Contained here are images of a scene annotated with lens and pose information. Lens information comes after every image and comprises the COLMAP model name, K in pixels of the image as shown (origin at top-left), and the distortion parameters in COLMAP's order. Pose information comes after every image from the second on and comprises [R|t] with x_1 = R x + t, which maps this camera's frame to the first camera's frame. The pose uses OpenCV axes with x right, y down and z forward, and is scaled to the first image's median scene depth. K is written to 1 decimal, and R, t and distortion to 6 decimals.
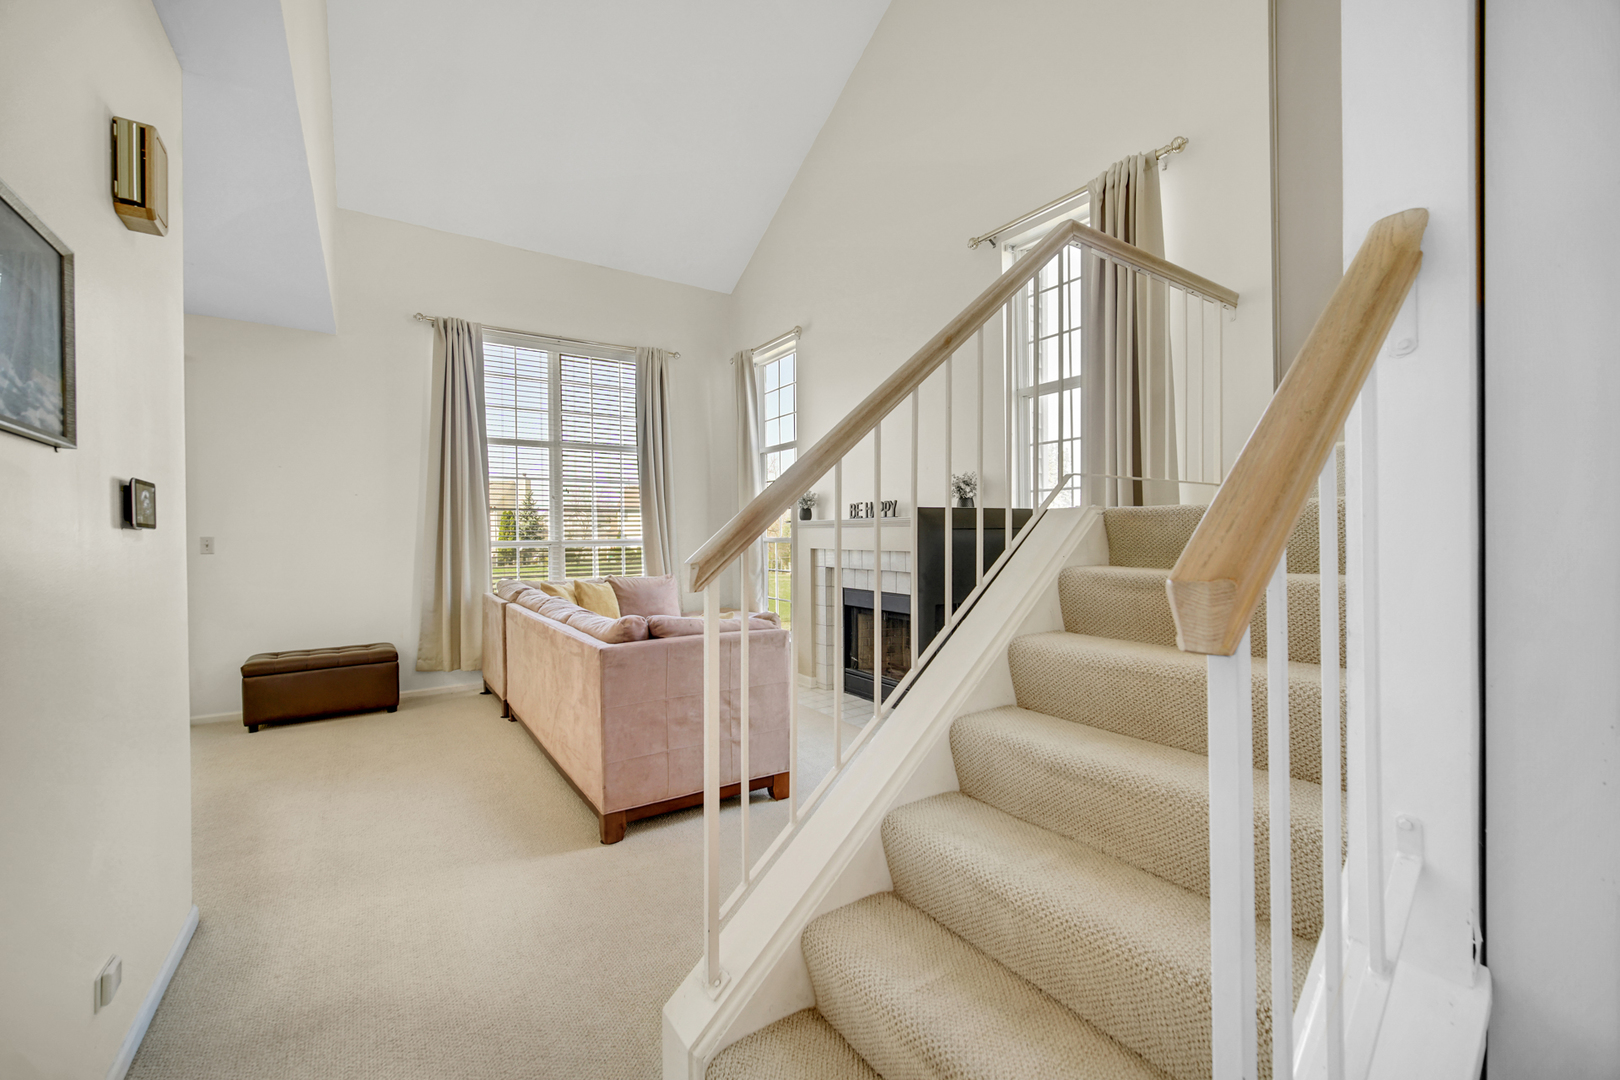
lens RADIAL K [[667.6, 0, 806.8], [0, 667.6, 535.7], [0, 0, 1]] dist [-0.001787, 0.000065]
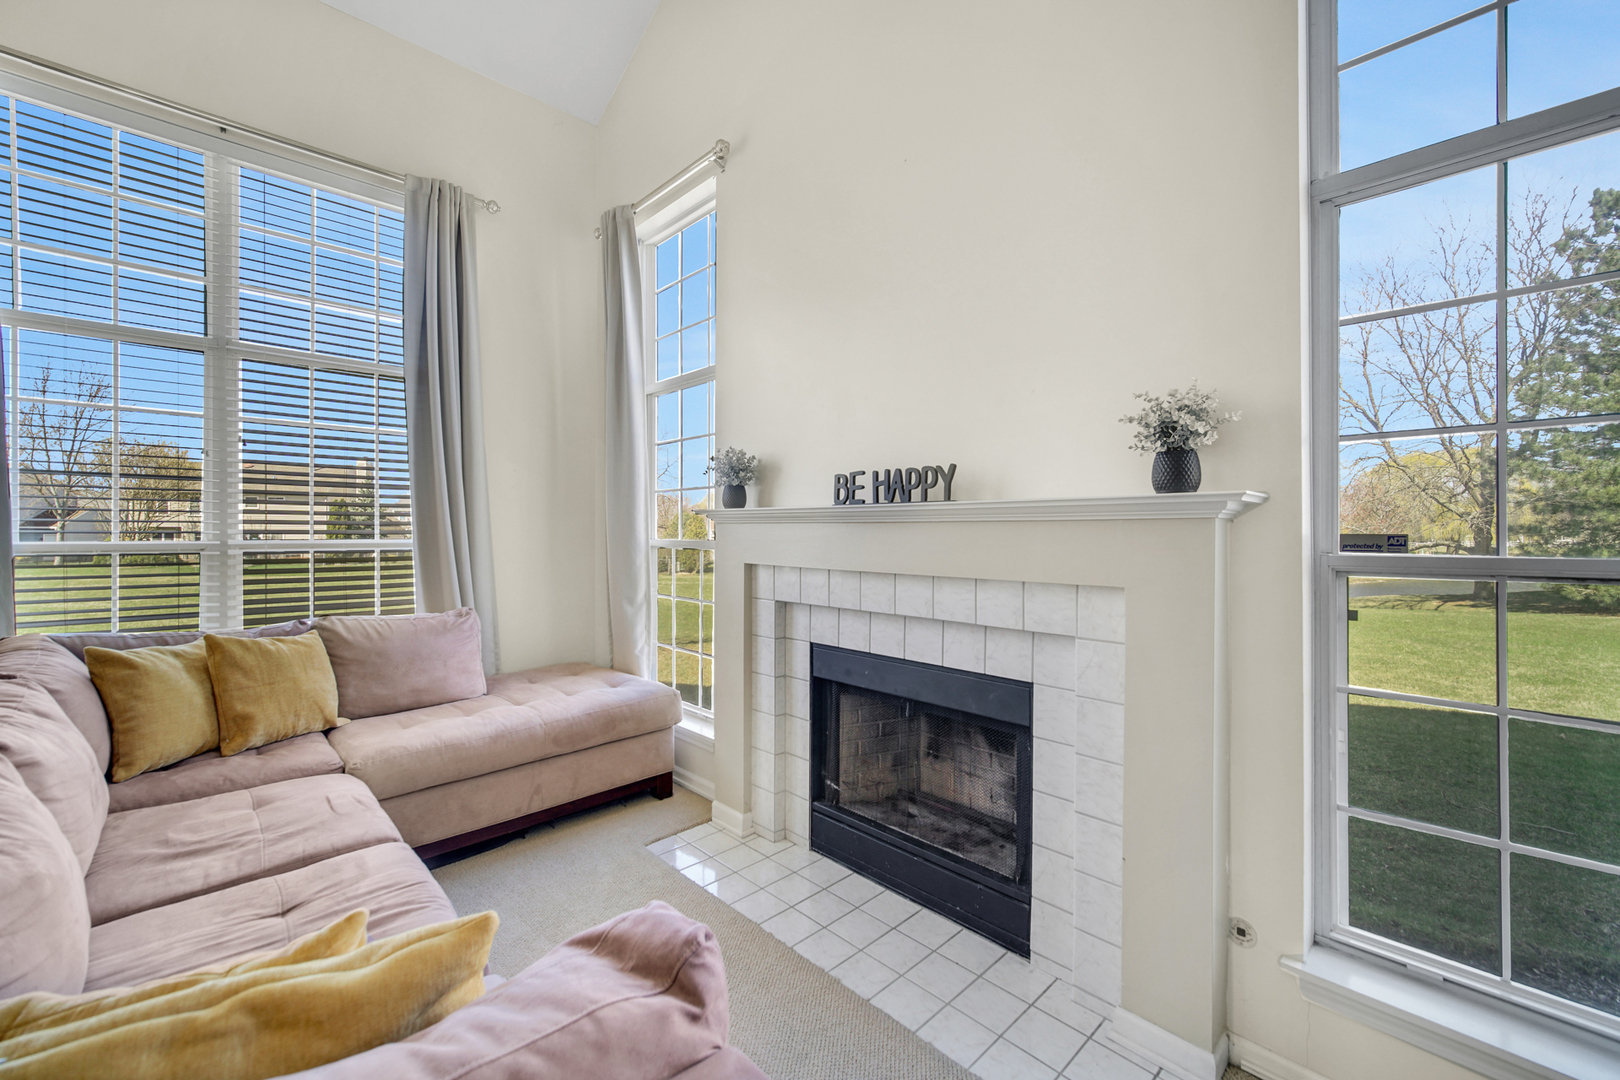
lens RADIAL K [[667.6, 0, 811.9], [0, 667.6, 540.0], [0, 0, 1]] dist [-0.001787, 0.000065]
pose [[0.985447, 0.010998, 0.169628, -0.030775], [-0.012433, 0.999895, 0.007400, -0.003478], [-0.169529, -0.009401, 0.985480, 0.491536]]
